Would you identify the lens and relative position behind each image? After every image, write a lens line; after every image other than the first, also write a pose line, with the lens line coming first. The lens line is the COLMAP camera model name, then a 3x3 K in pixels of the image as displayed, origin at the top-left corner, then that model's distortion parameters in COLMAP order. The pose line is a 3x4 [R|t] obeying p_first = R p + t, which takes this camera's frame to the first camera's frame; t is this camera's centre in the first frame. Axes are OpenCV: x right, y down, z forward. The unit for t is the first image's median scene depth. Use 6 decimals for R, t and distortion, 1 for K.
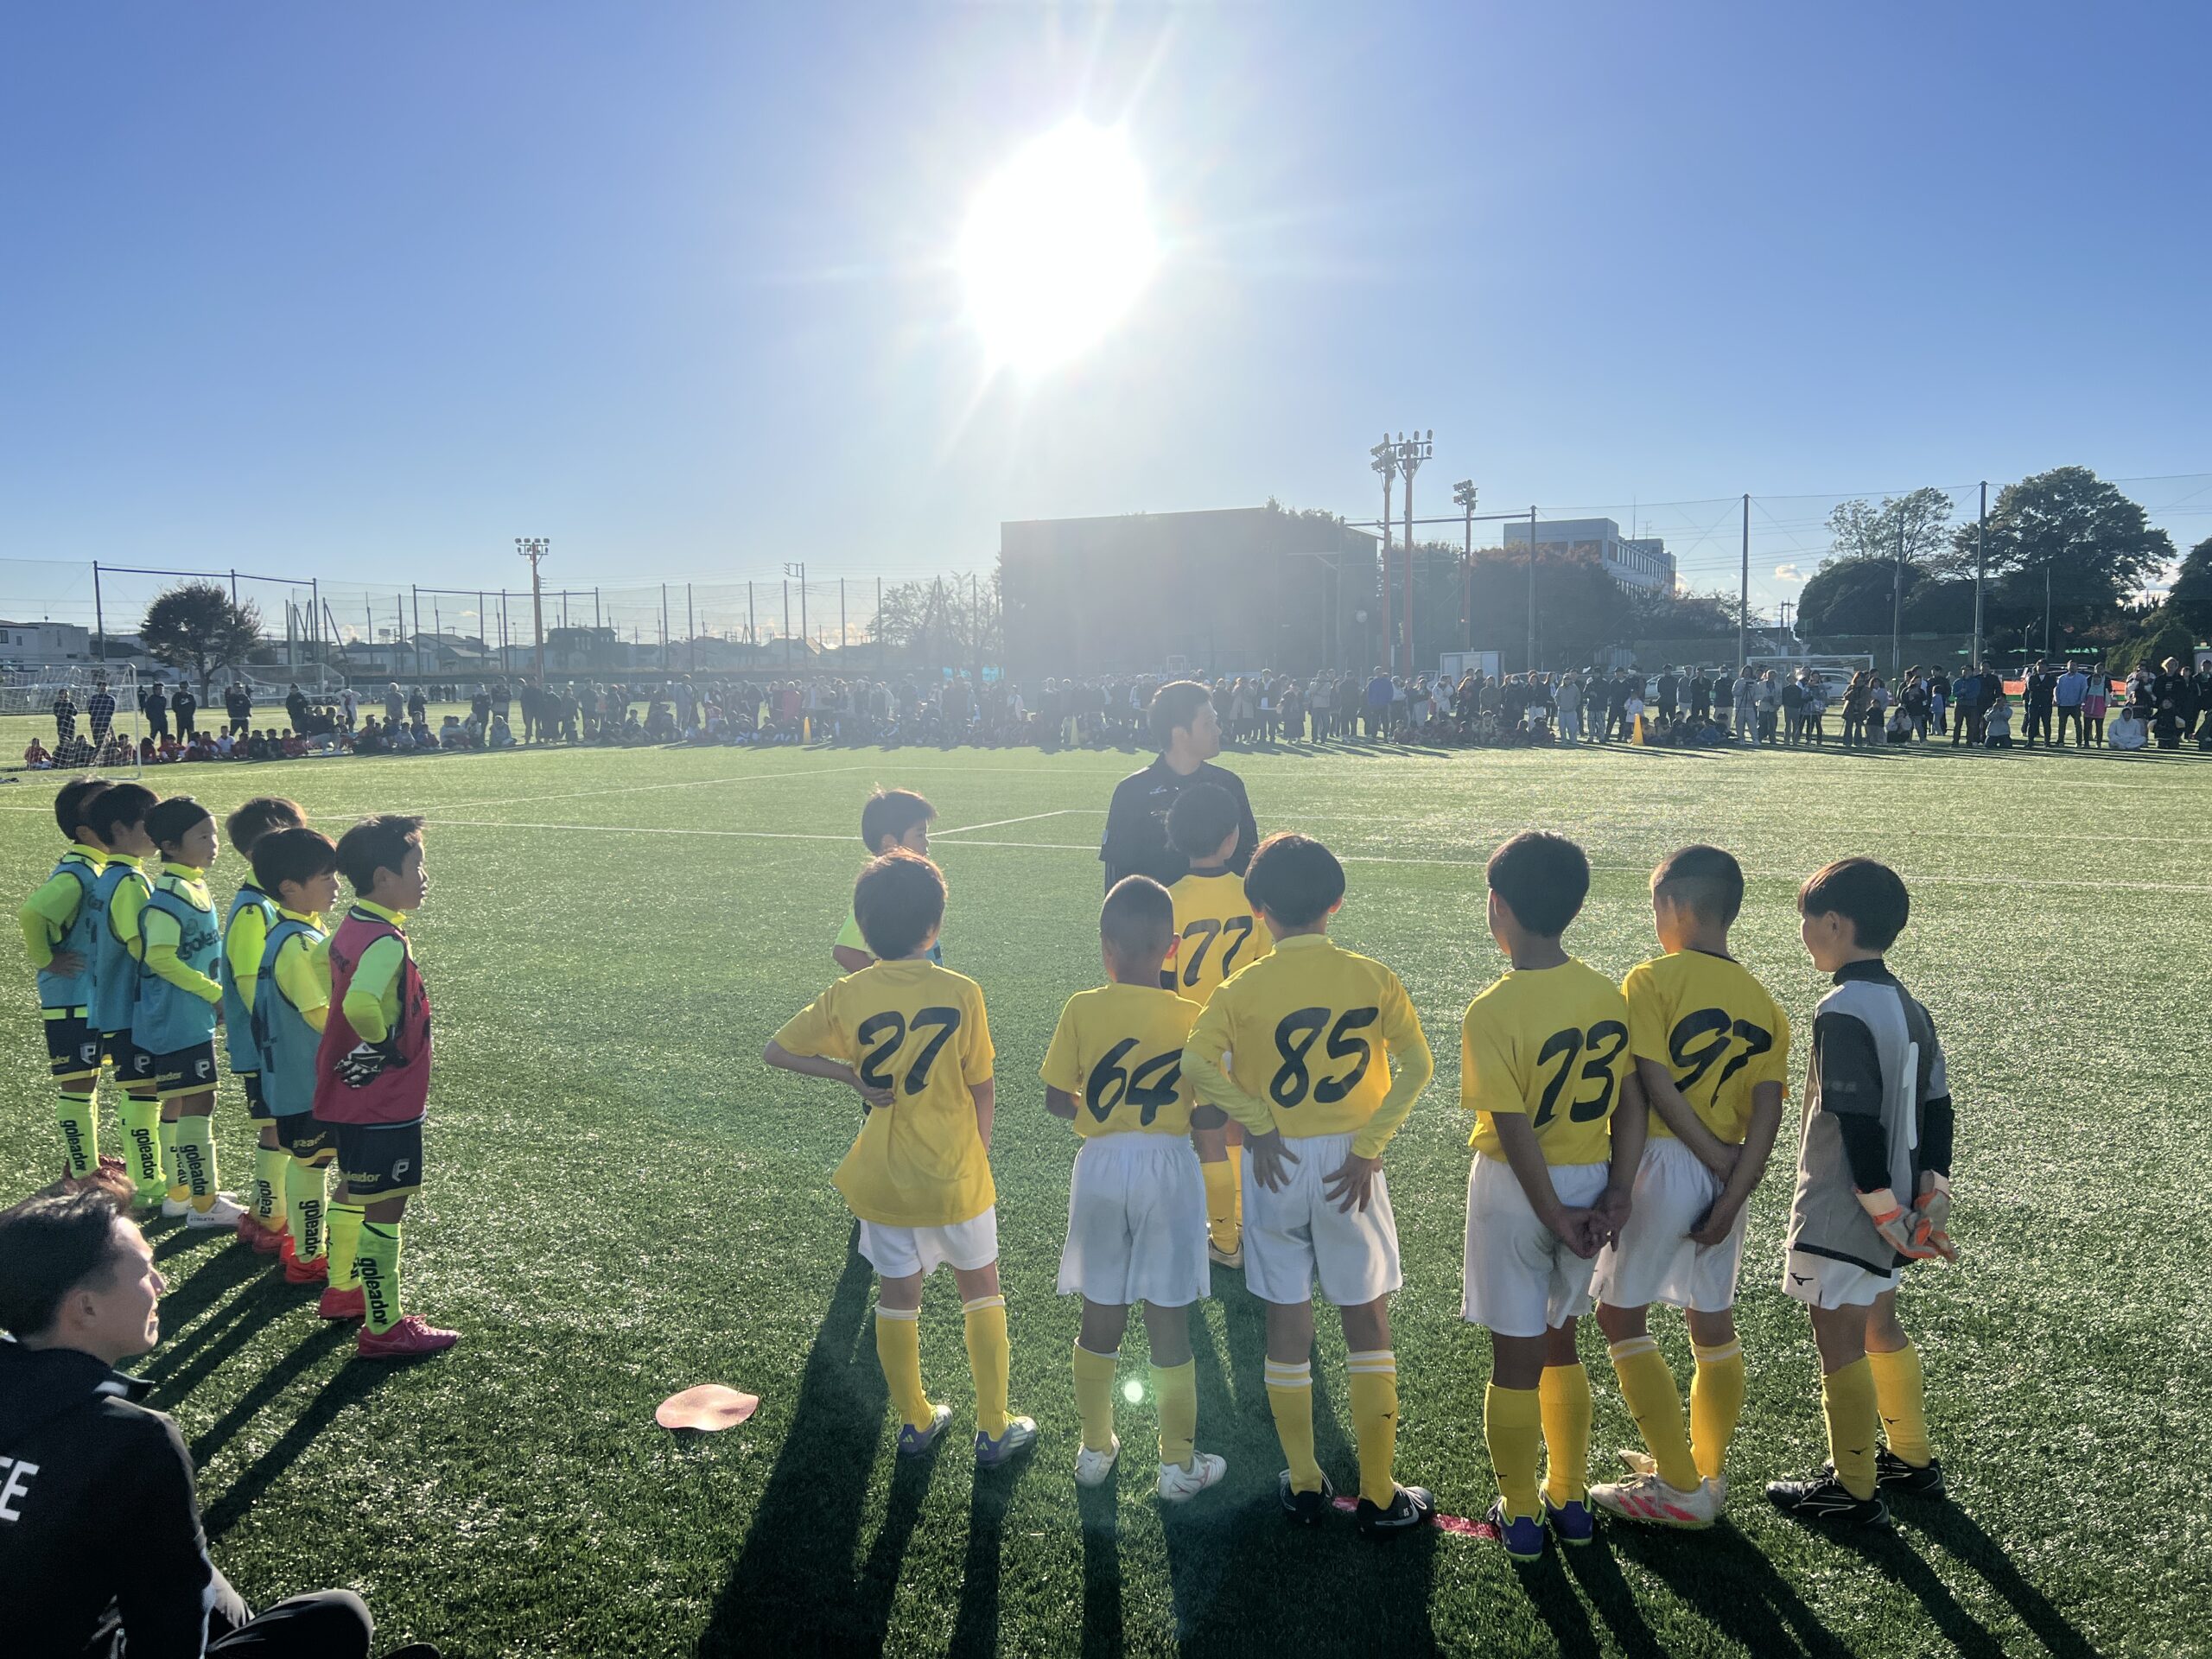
lens RADIAL K [[1669.0, 0, 1103.5], [0, 1669.0, 831.8], [0, 0, 1]] dist [0.067104, -0.068870]
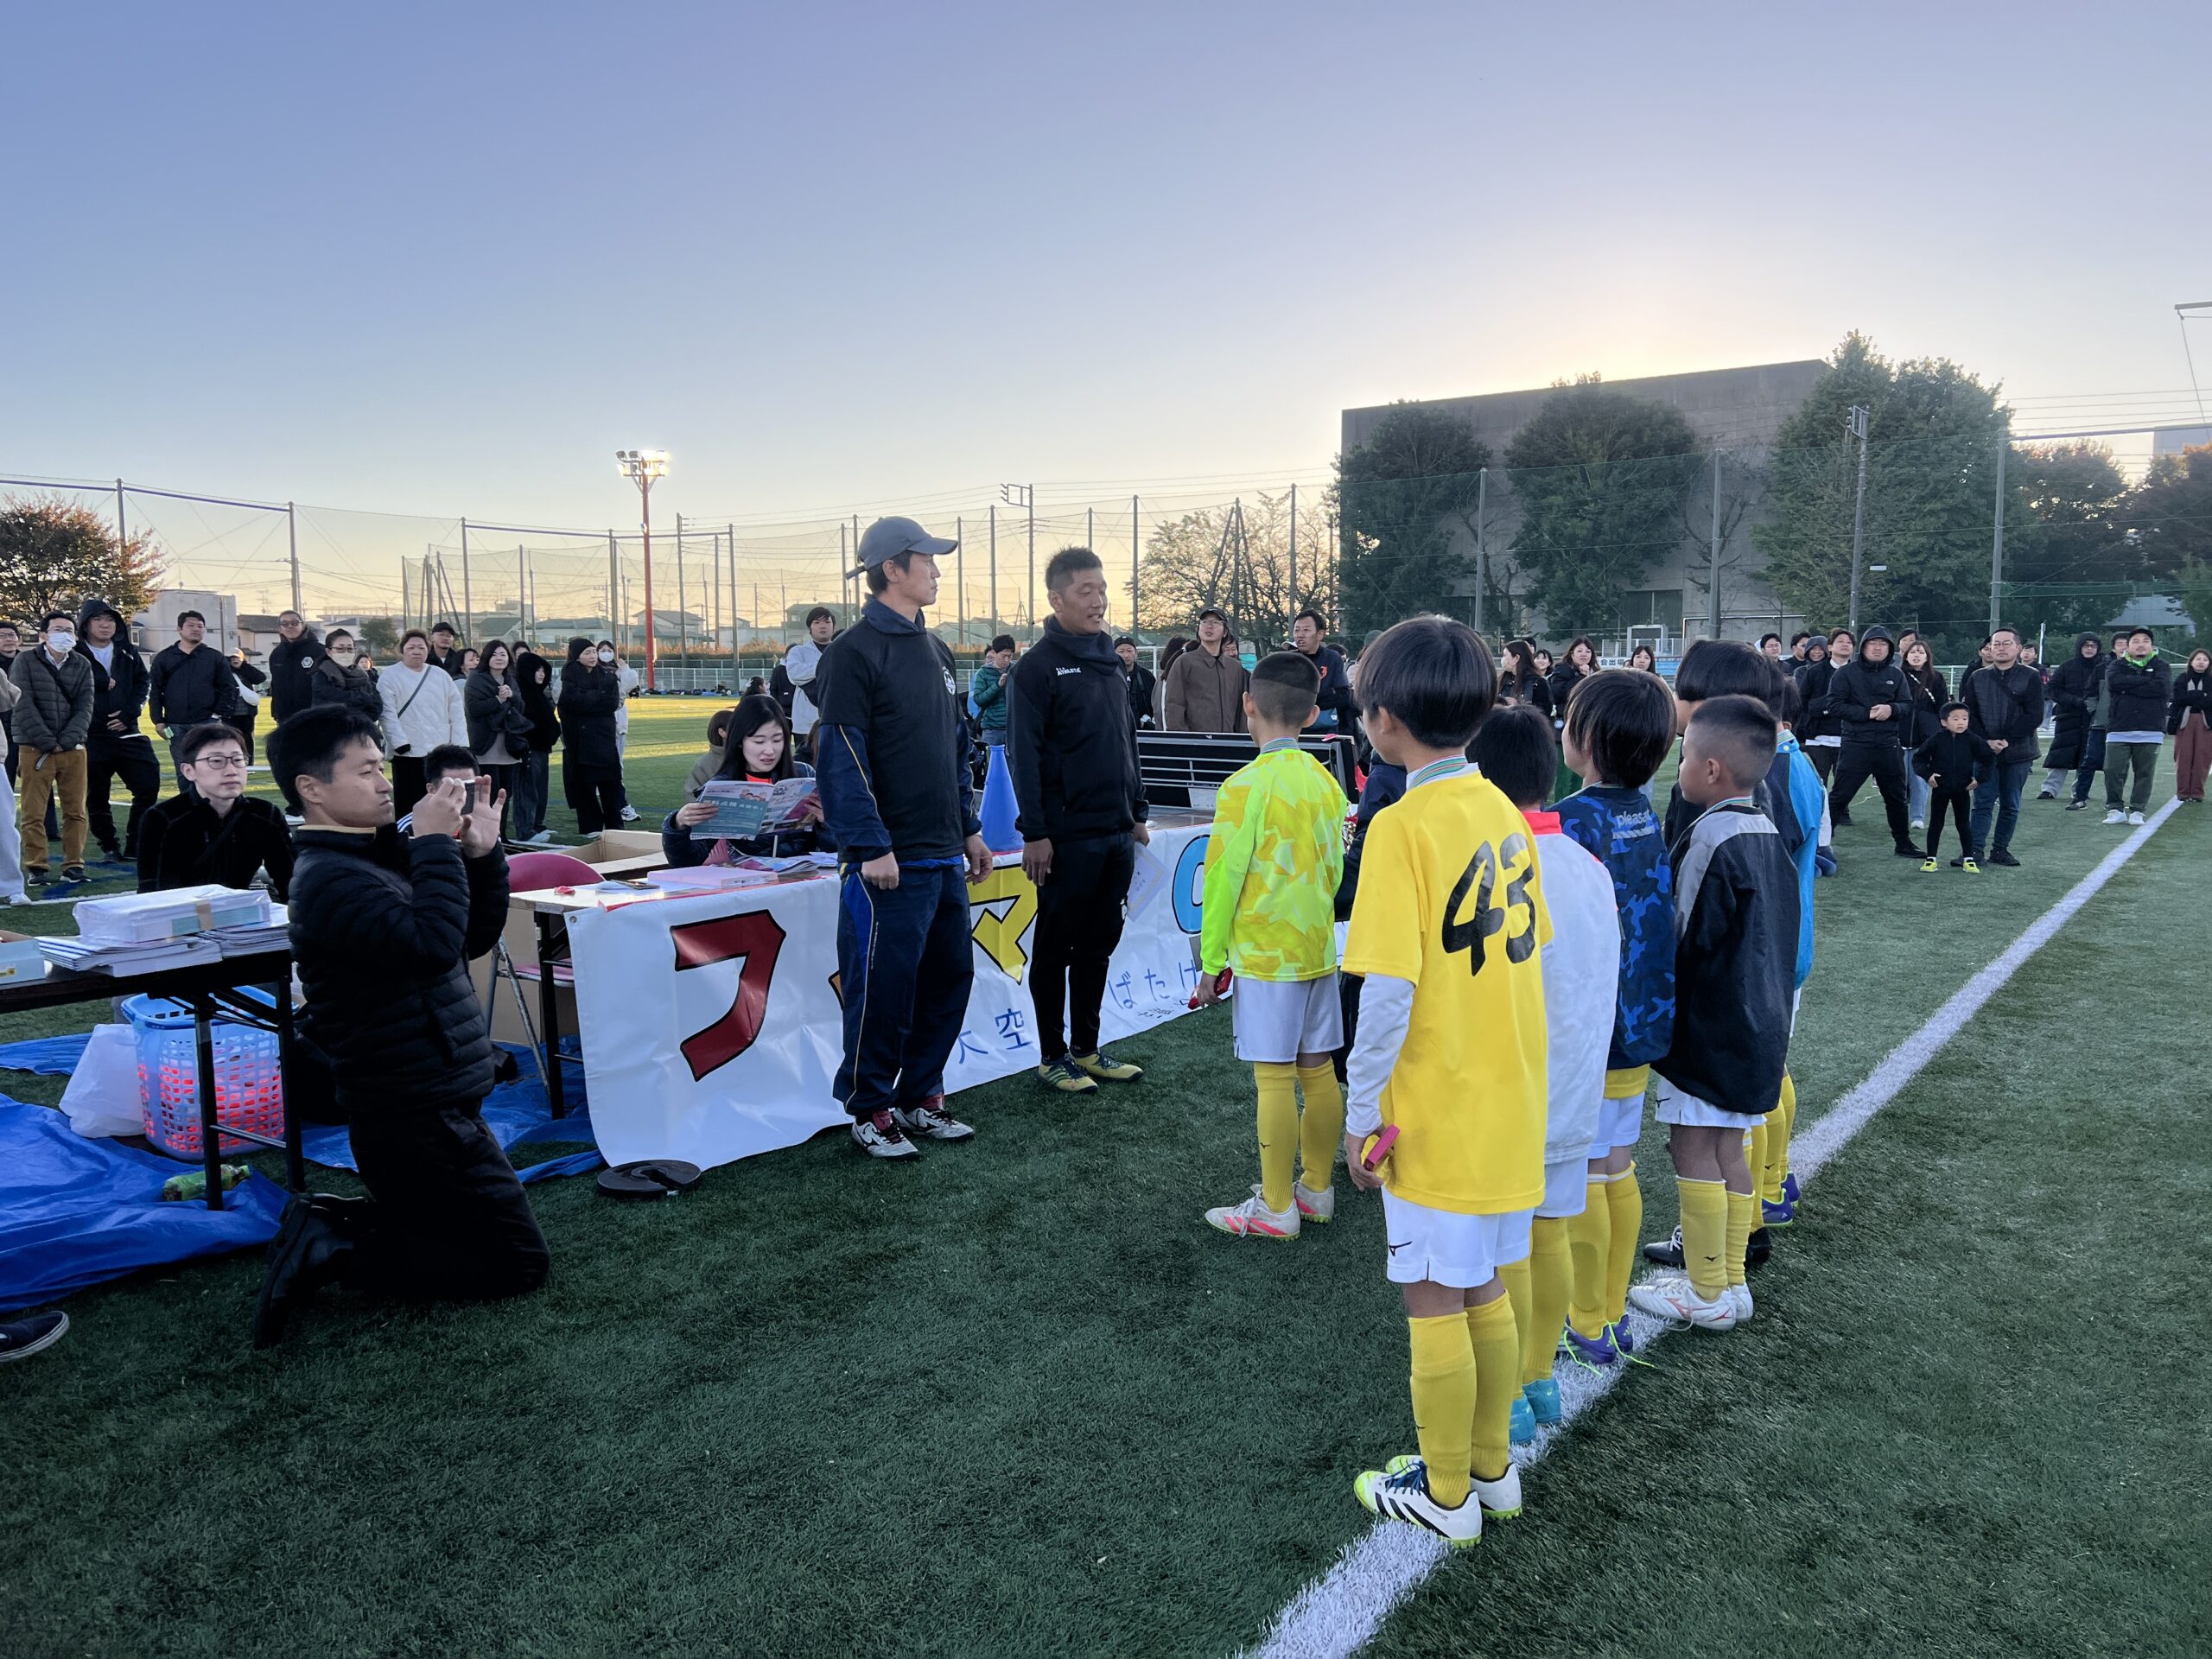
lens RADIAL K [[1669.0, 0, 1120.0], [0, 1669.0, 843.5], [0, 0, 1]] dist [0.067104, -0.068870]
pose [[0.982988, 0.029392, -0.181302, -0.031161], [-0.027489, 0.999538, 0.013000, -0.040487], [0.181600, -0.007795, 0.983341, 0.475208]]
